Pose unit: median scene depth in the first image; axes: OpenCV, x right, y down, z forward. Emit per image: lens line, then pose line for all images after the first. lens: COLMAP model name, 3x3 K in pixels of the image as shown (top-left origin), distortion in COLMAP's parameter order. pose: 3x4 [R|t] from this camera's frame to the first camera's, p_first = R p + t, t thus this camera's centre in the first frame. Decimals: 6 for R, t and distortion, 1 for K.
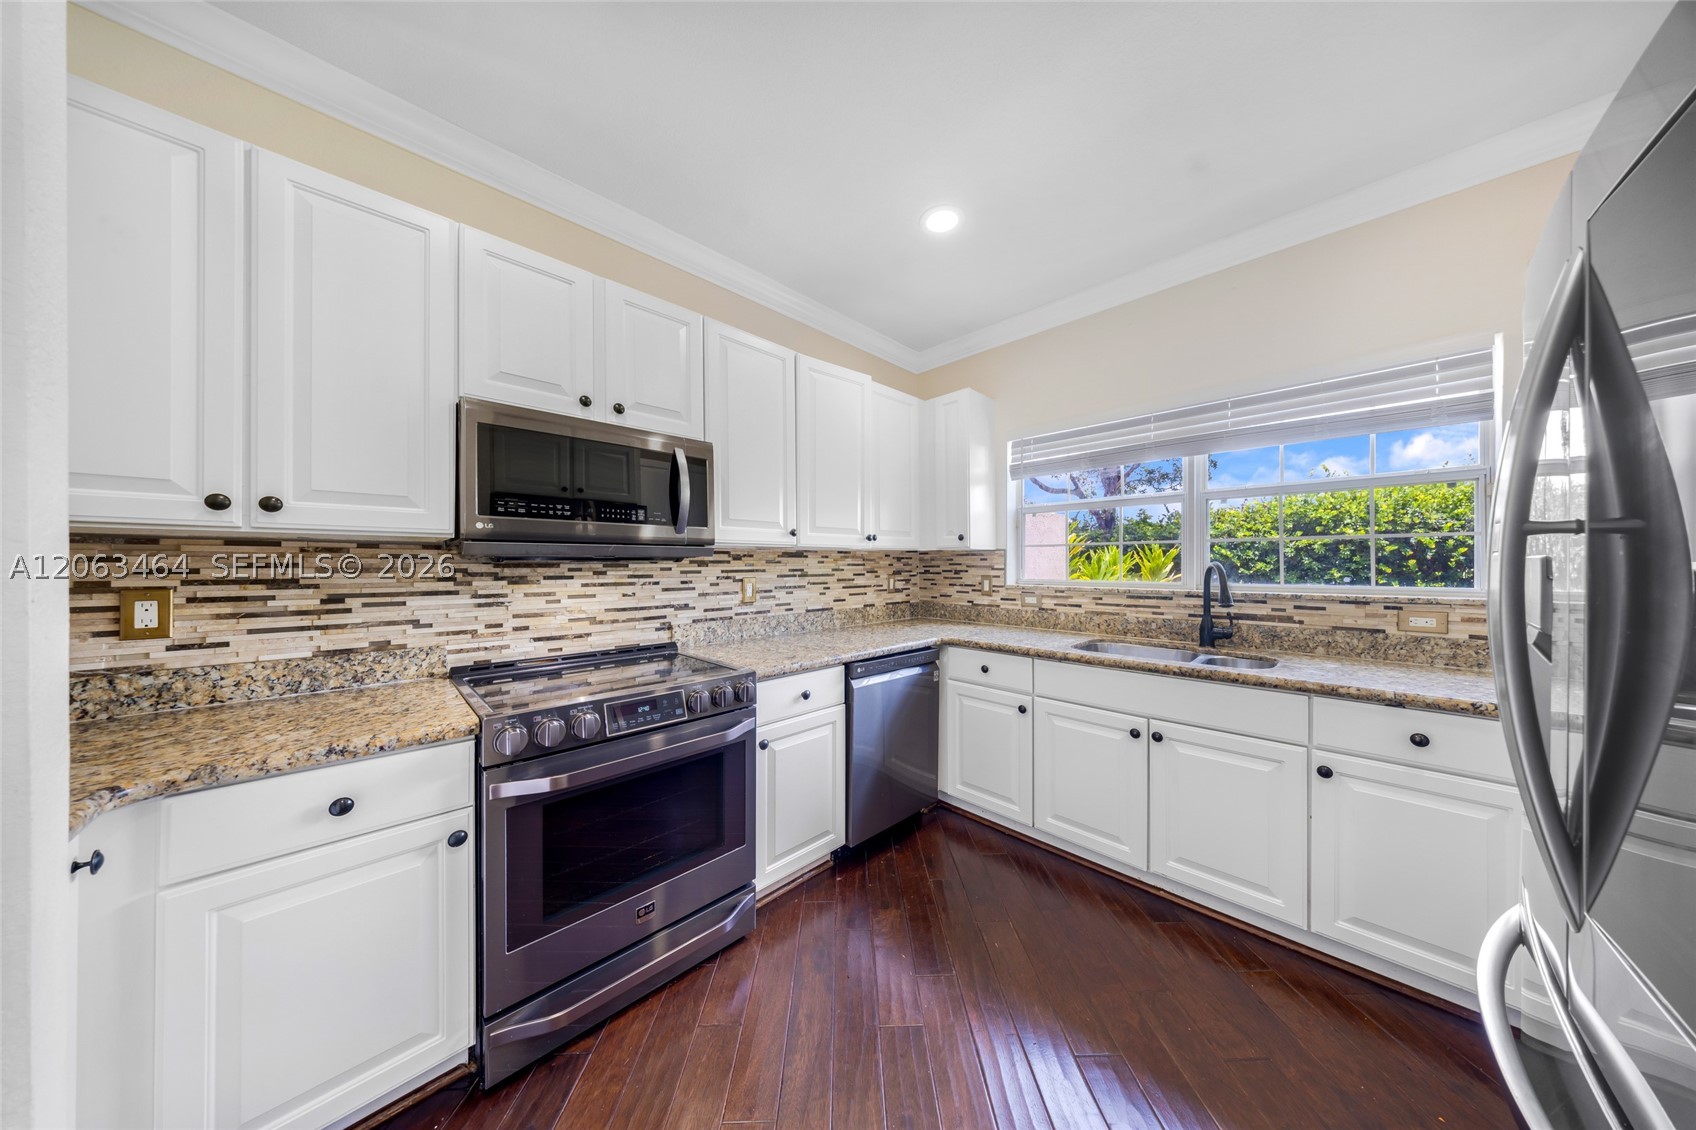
lens RADIAL K [[499.9, 0, 864.1], [0, 499.9, 565.4], [0, 0, 1]] dist [-0.002116, -0.000486]
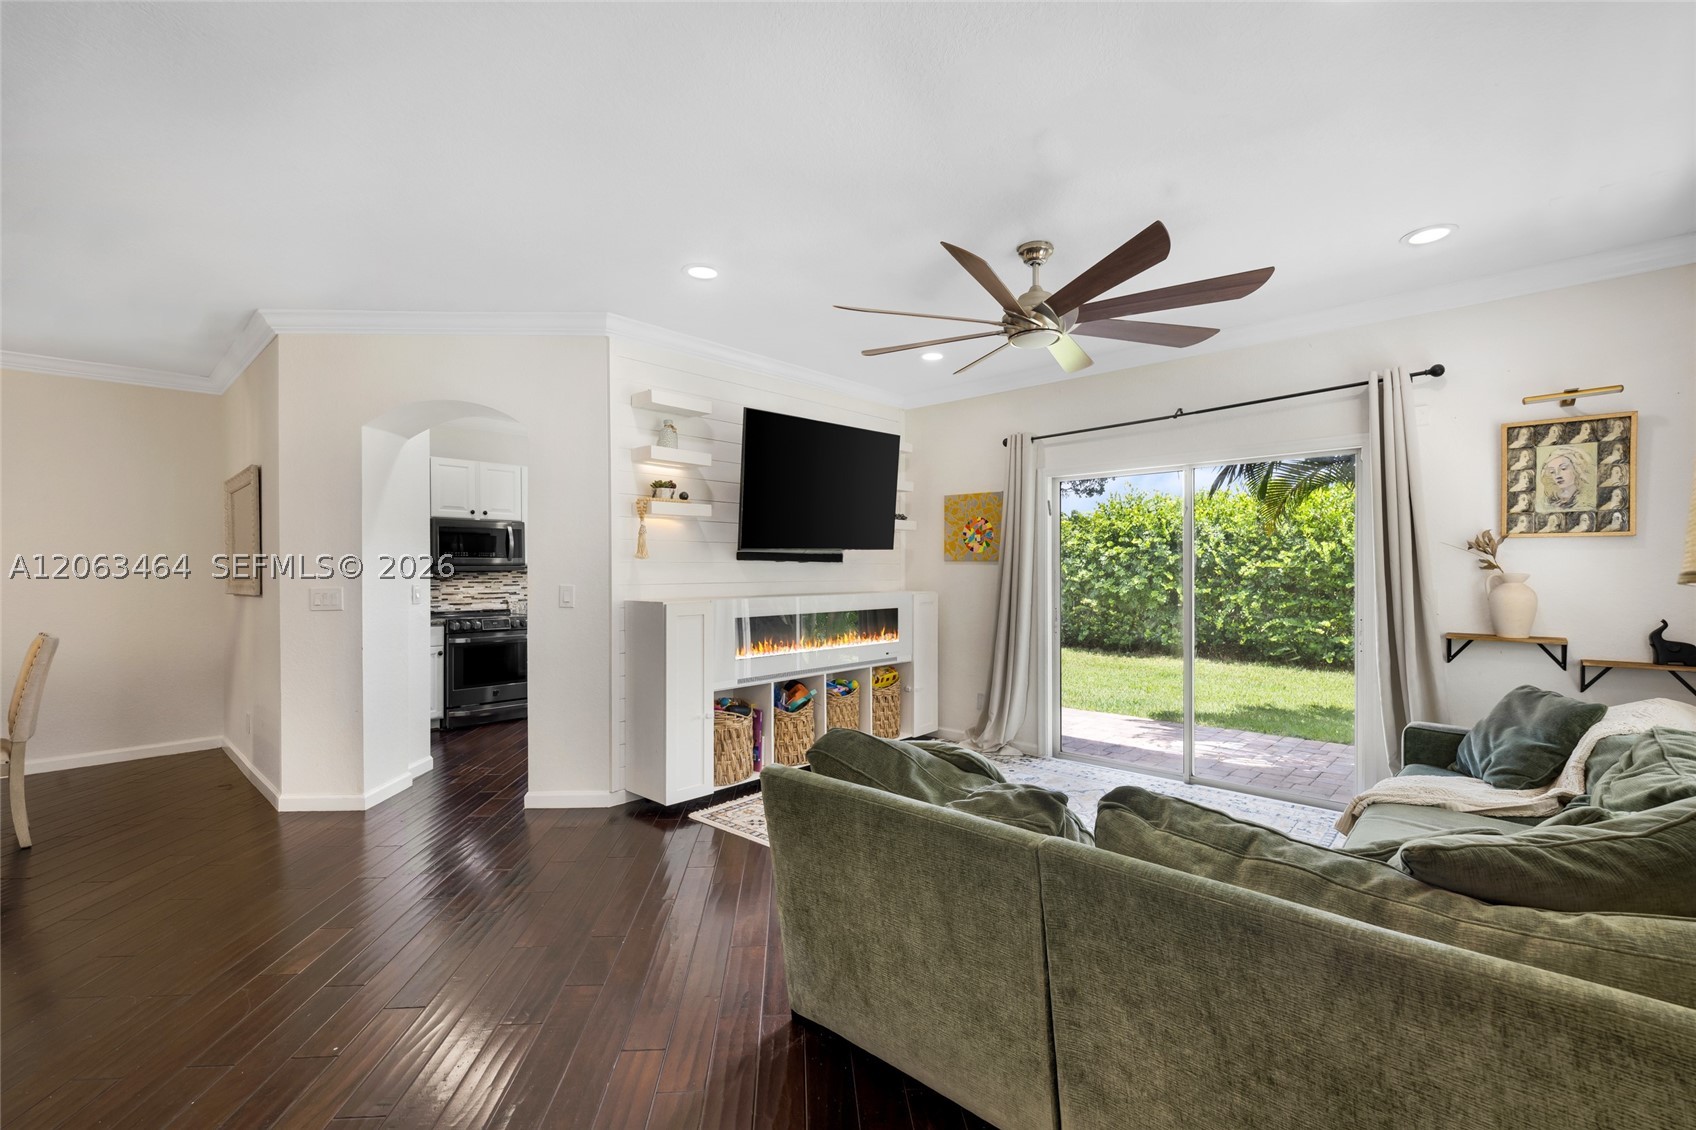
lens RADIAL K [[739.0, 0, 841.2], [0, 739.0, 567.9], [0, 0, 1]] dist [0.003376, 0.000135]
pose [[0.999758, 0.000434, 0.022016, 1.078174], [-0.000338, 0.999990, -0.004397, -0.013785], [-0.022018, 0.004389, 0.999748, -2.440687]]
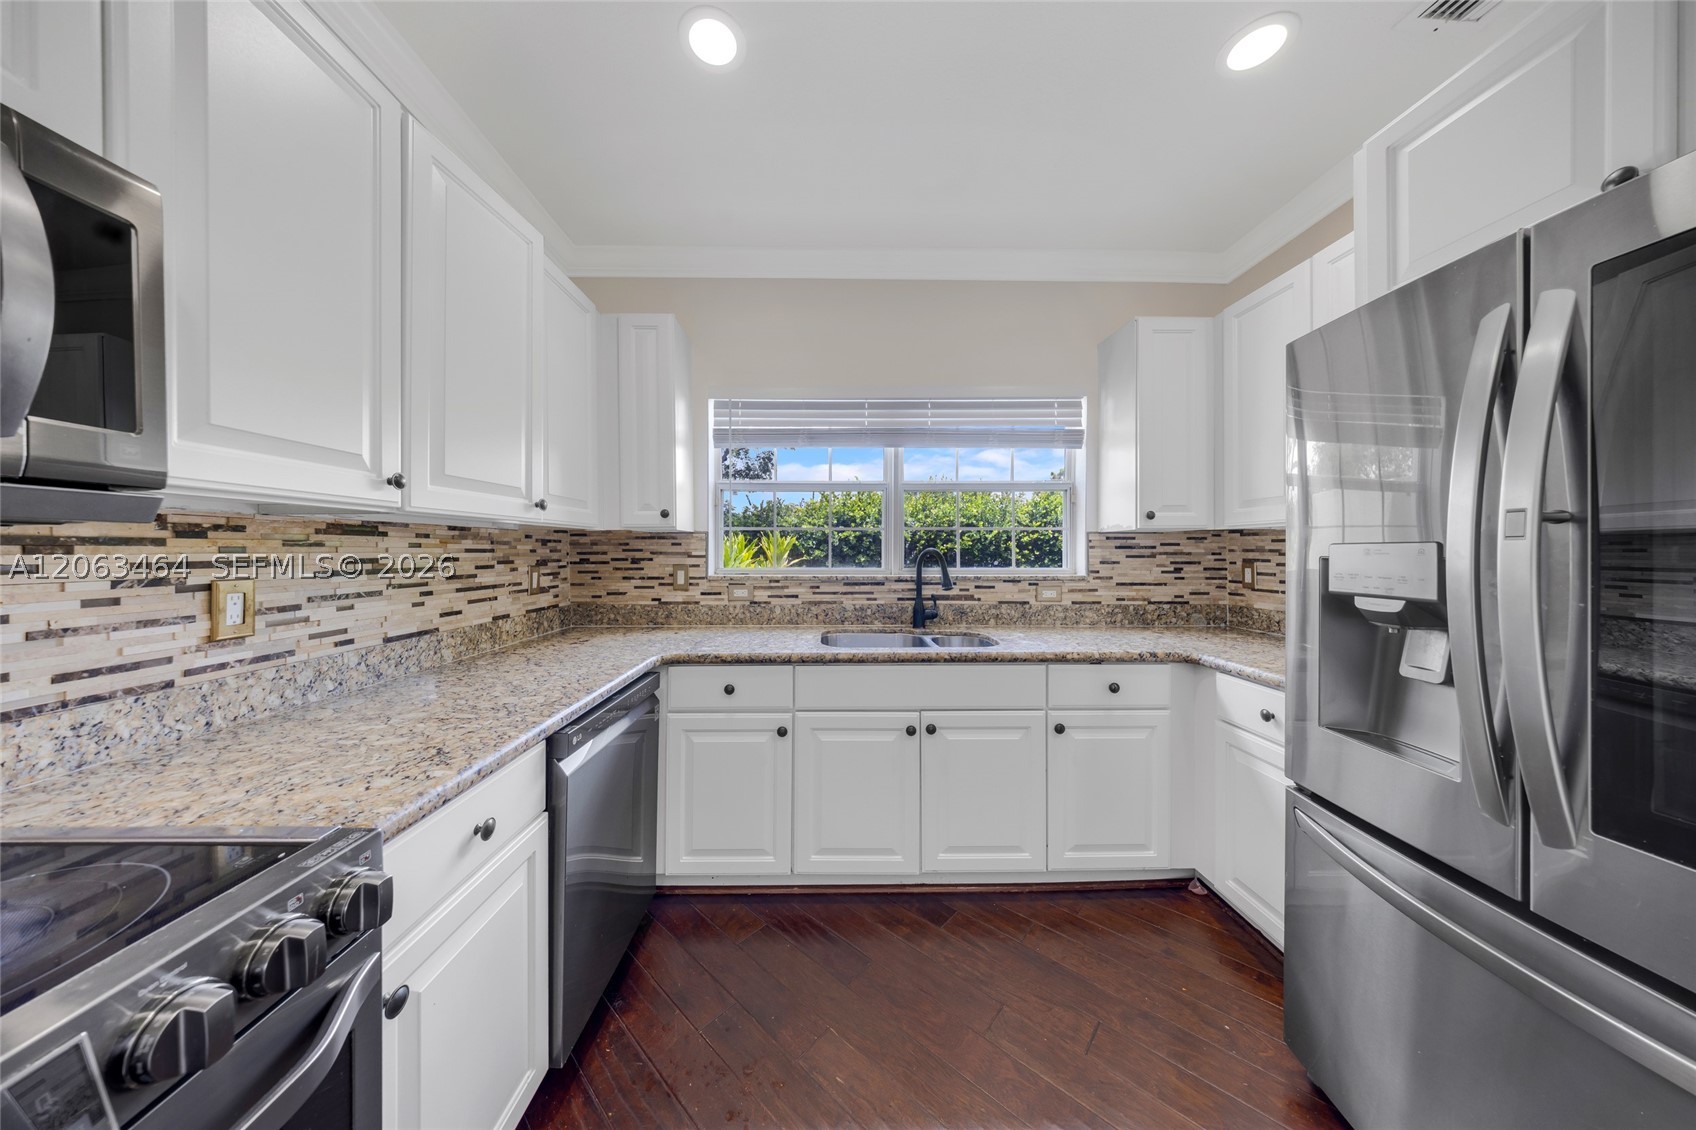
lens RADIAL K [[499.9, 0, 845.1], [0, 499.9, 549.6], [0, 0, 1]] dist [-0.002116, -0.000486]
pose [[0.705254, 0.003354, 0.708947, -0.161789], [0.001315, 0.999981, -0.006038, 0.002015], [-0.708954, 0.005191, 0.705236, 0.334126]]
